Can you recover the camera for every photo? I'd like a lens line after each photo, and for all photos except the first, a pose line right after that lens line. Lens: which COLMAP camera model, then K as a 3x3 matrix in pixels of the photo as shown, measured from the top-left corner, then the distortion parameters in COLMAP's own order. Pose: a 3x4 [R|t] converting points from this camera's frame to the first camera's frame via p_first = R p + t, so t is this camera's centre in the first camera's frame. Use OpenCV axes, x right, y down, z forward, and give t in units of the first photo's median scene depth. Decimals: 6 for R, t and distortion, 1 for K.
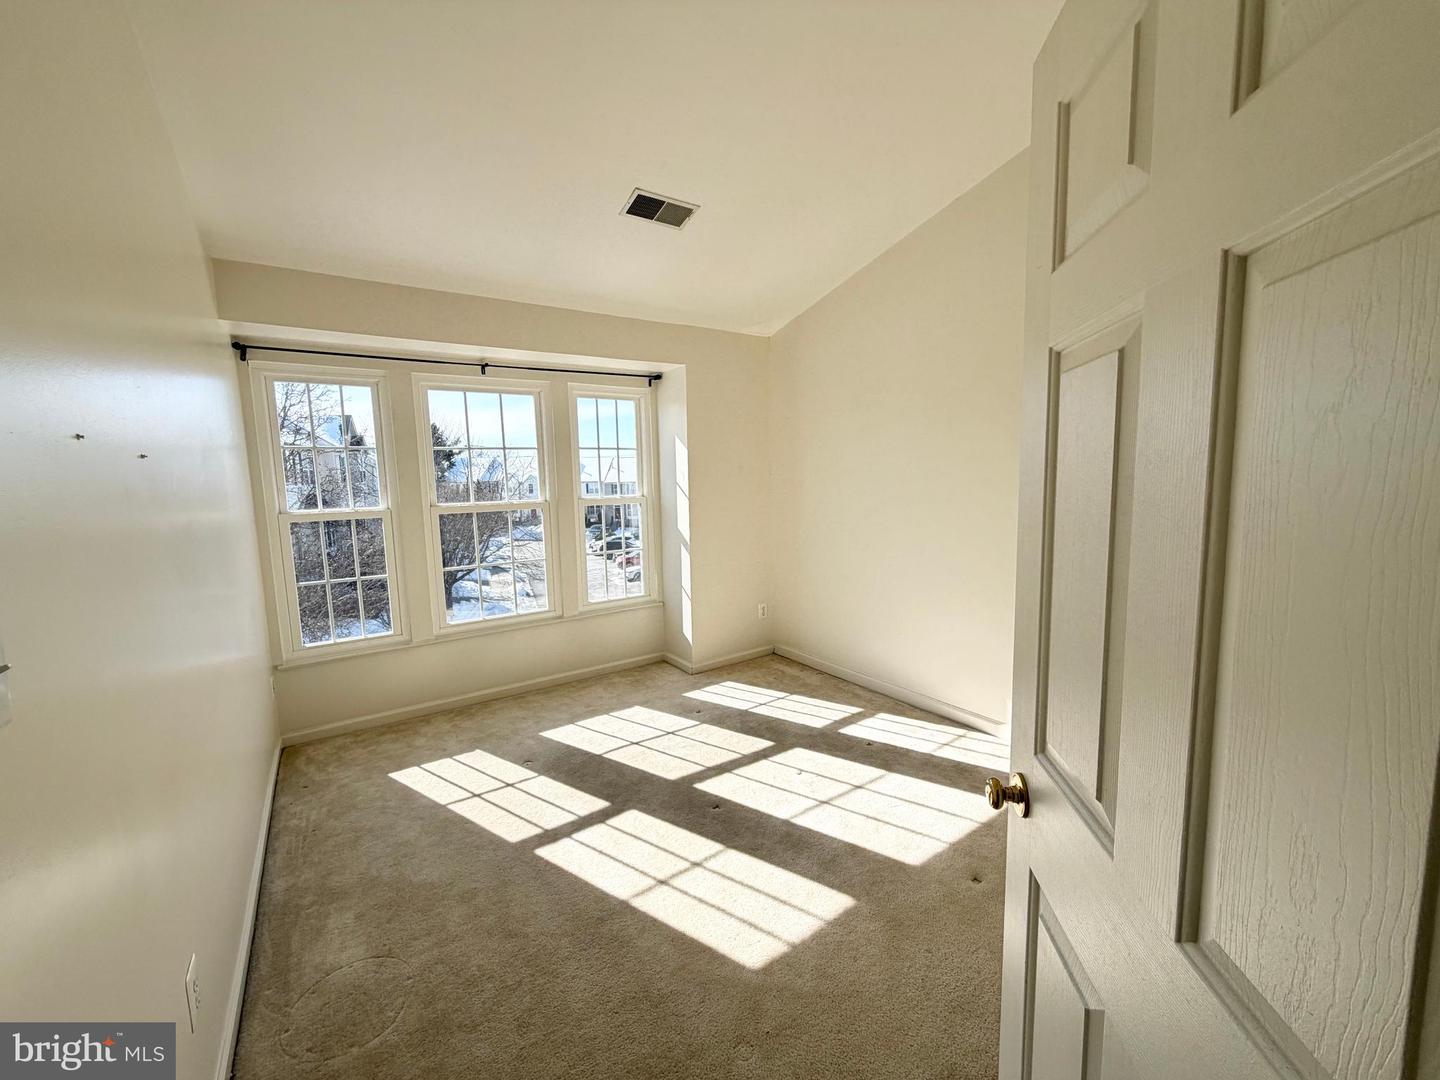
lens RADIAL K [[572.4, 0, 725.5], [0, 572.4, 541.3], [0, 0, 1]] dist [-0.001629, 0.000736]
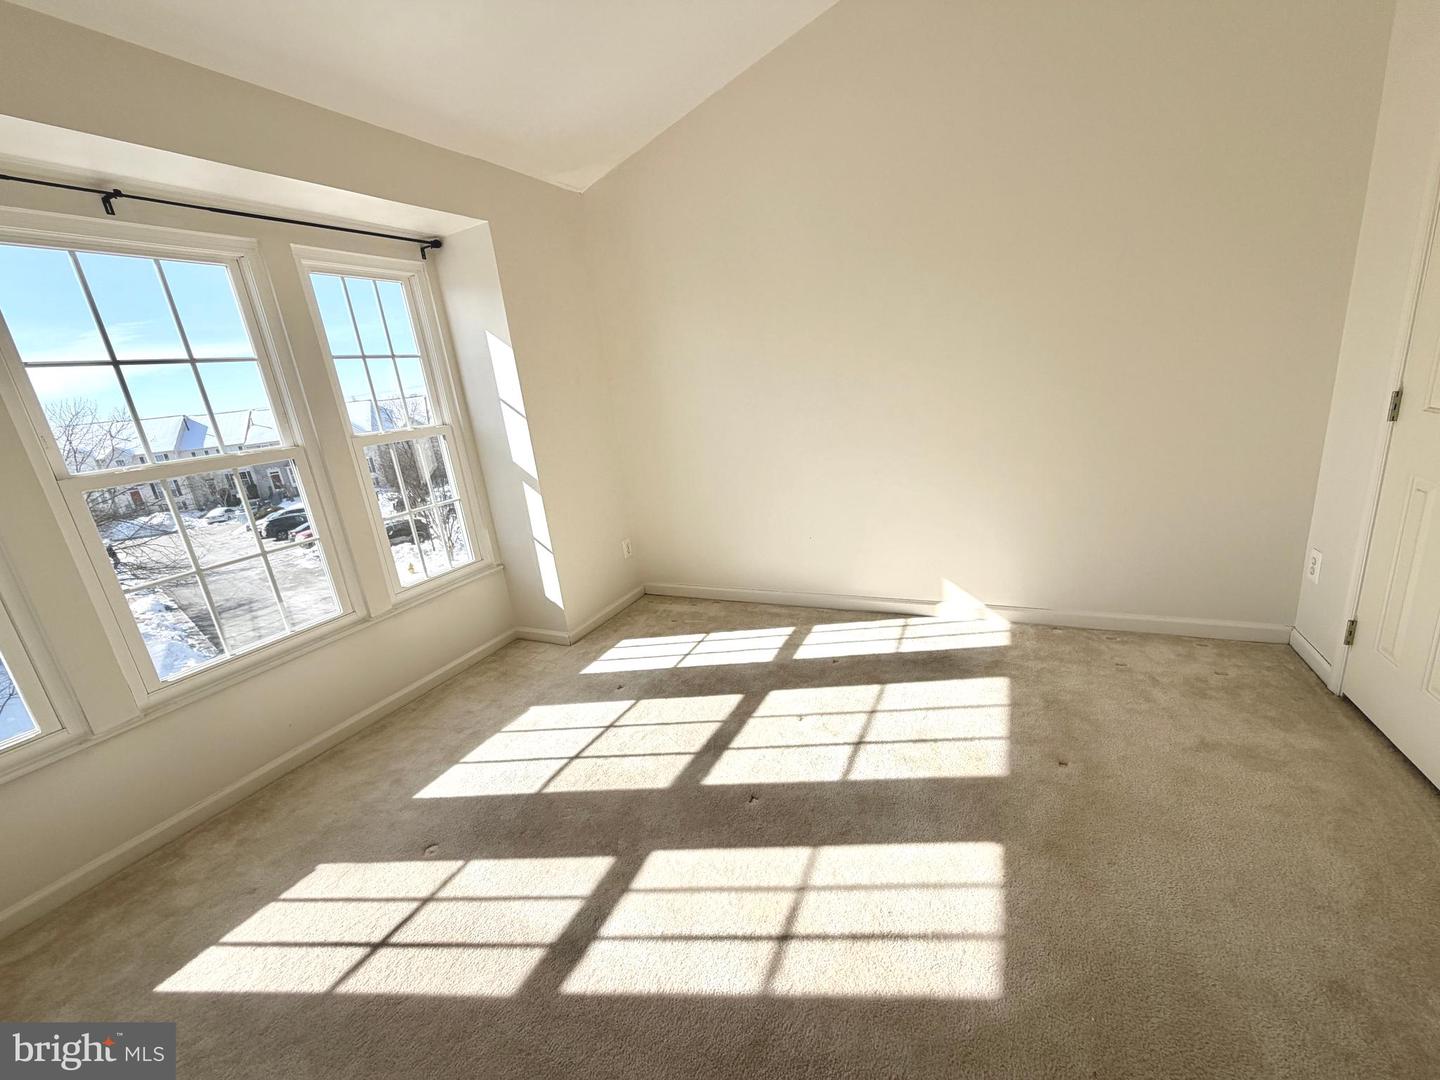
lens RADIAL K [[572.4, 0, 724.7], [0, 572.4, 538.9], [0, 0, 1]] dist [-0.001629, 0.000736]
pose [[0.877807, -0.203855, 0.433473, -0.224032], [0.150930, 0.976537, 0.153607, 0.002903], [-0.454616, -0.069413, 0.887979, 0.267186]]
